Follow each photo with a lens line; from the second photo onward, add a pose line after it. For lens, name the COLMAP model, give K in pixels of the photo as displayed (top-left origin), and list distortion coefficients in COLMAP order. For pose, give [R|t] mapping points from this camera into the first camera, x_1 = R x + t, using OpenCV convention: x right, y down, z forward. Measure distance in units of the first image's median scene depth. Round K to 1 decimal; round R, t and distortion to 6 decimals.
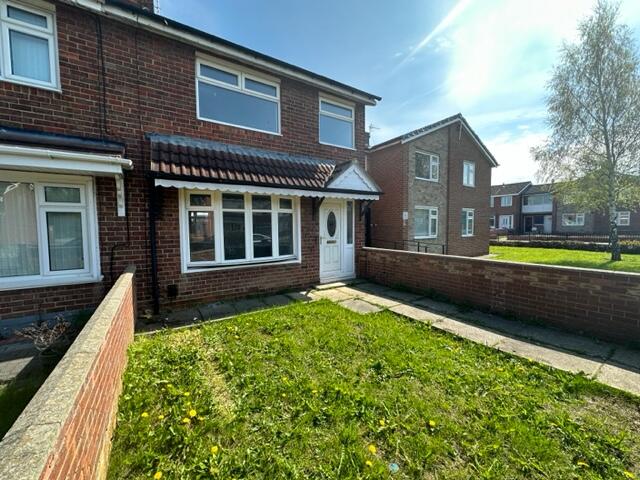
lens RADIAL K [[257.0, 0, 322.3], [0, 257.0, 240.1], [0, 0, 1]] dist [-0.001055, 0.000553]
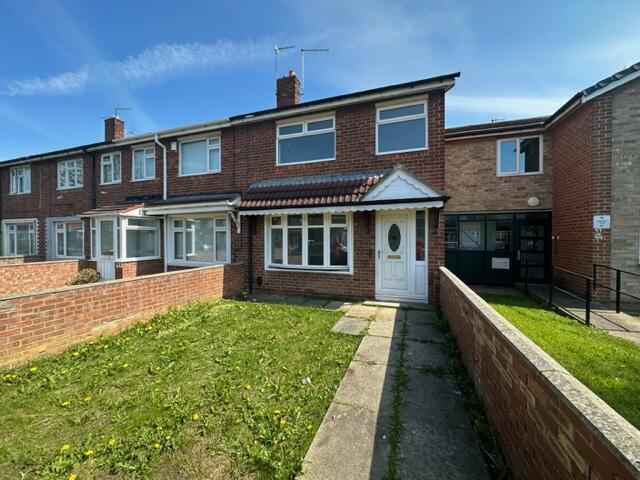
lens RADIAL K [[257.0, 0, 320.9], [0, 257.0, 240.4], [0, 0, 1]] dist [-0.001055, 0.000553]
pose [[0.607448, 0.014333, -0.794230, 0.714496], [-0.046172, 0.998784, -0.017289, -0.028765], [0.793017, 0.047173, 0.607371, 0.281011]]
